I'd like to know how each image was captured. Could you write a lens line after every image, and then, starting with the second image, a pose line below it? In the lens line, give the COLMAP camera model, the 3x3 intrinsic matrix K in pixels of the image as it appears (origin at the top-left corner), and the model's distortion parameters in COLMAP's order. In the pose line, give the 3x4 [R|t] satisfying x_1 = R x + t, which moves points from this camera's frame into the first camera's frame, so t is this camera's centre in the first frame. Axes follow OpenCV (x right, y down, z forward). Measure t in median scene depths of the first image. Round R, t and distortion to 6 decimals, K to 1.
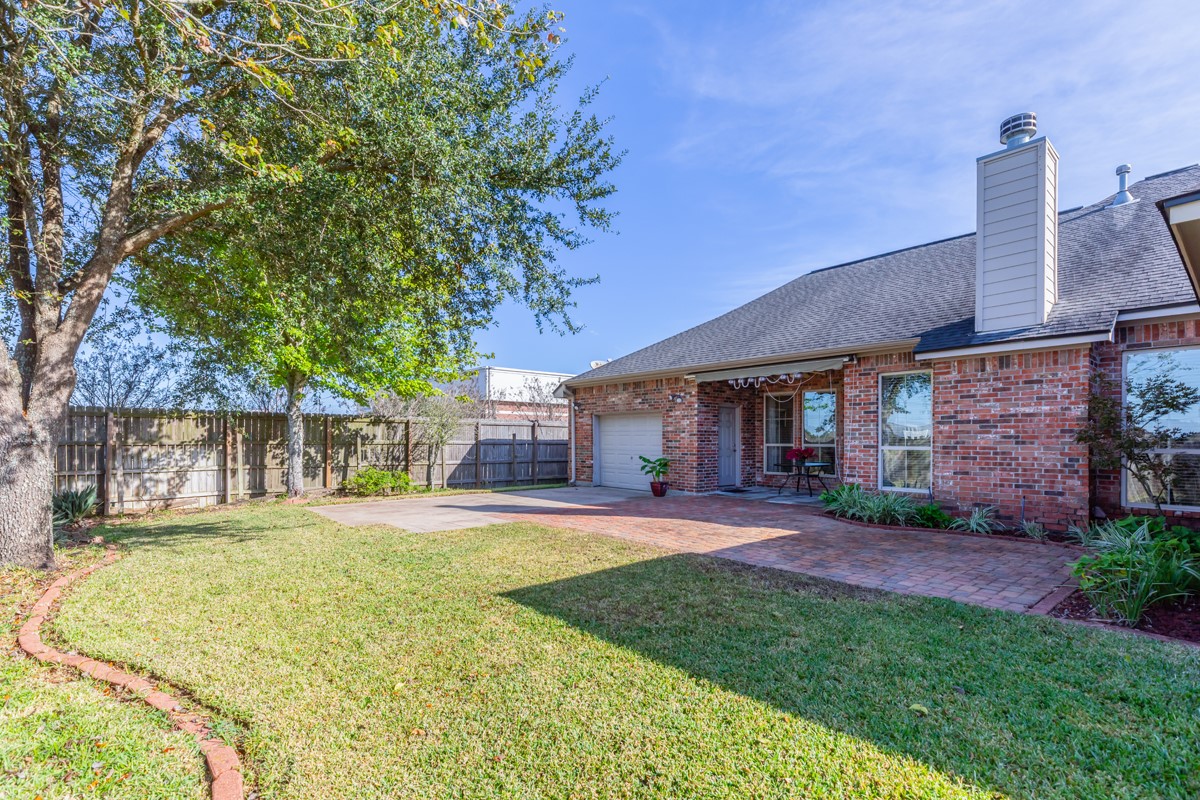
lens RADIAL K [[539.8, 0, 591.3], [0, 539.8, 435.3], [0, 0, 1]] dist [0.004703, -0.000631]
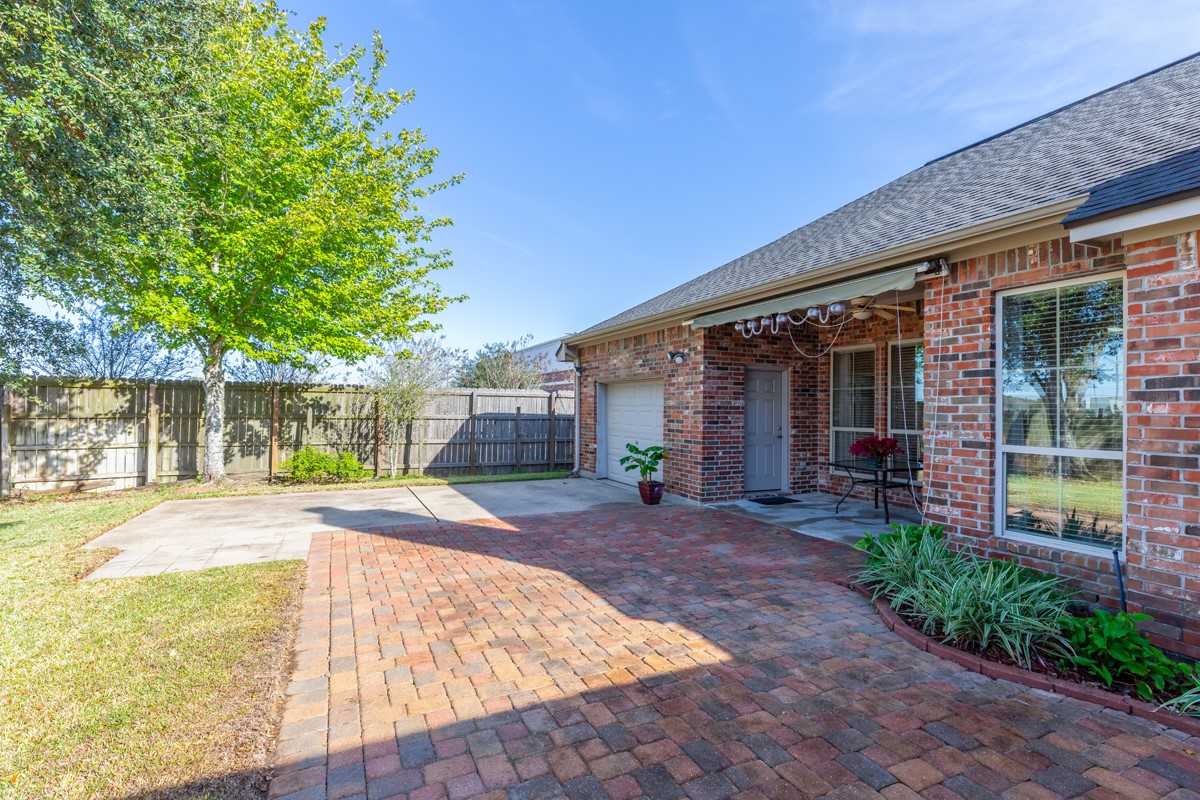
lens RADIAL K [[539.8, 0, 600.0], [0, 539.8, 399.8], [0, 0, 1]] dist [0.004703, -0.000631]
pose [[0.967908, 0.005241, -0.251251, 0.239526], [-0.007656, 0.999933, -0.008637, -0.009790], [0.251189, 0.010284, 0.967883, 0.344252]]
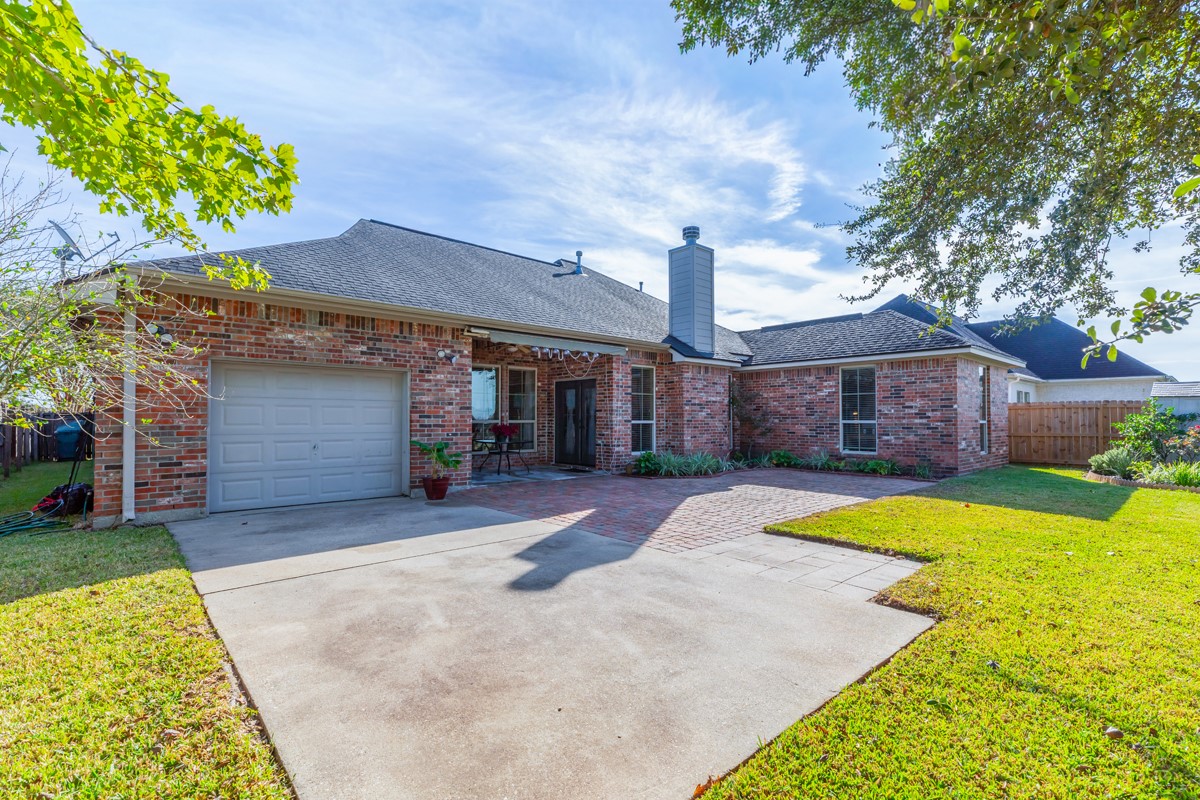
lens RADIAL K [[539.8, 0, 604.6], [0, 539.8, 409.8], [0, 0, 1]] dist [0.004703, -0.000631]
pose [[-0.014305, 0.014925, 0.999786, -0.568154], [-0.008469, 0.999851, -0.015048, 0.010980], [-0.999862, -0.008683, -0.014177, 0.824469]]
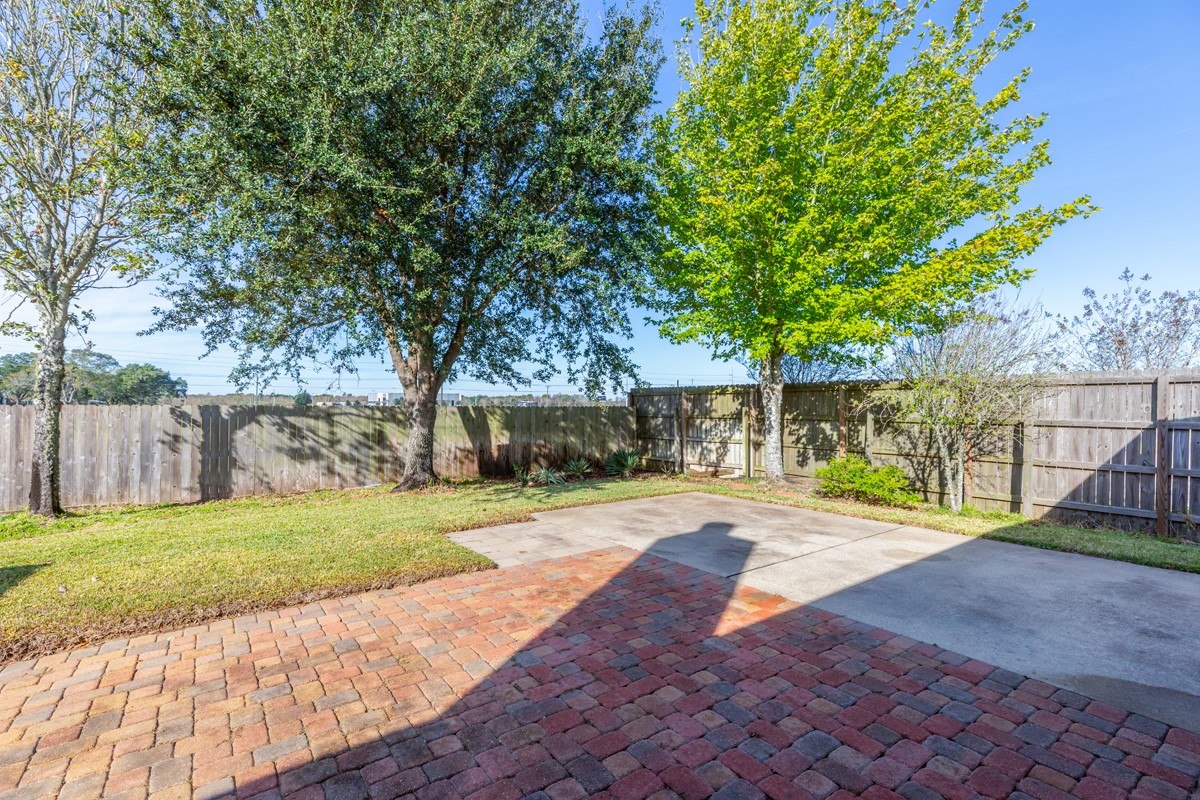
lens RADIAL K [[539.8, 0, 594.8], [0, 539.8, 405.2], [0, 0, 1]] dist [0.004703, -0.000631]
pose [[-0.068628, -0.003327, -0.997637, 0.316015], [0.012083, 0.999918, -0.004165, -0.005944], [0.997569, -0.012340, -0.068582, 0.787511]]
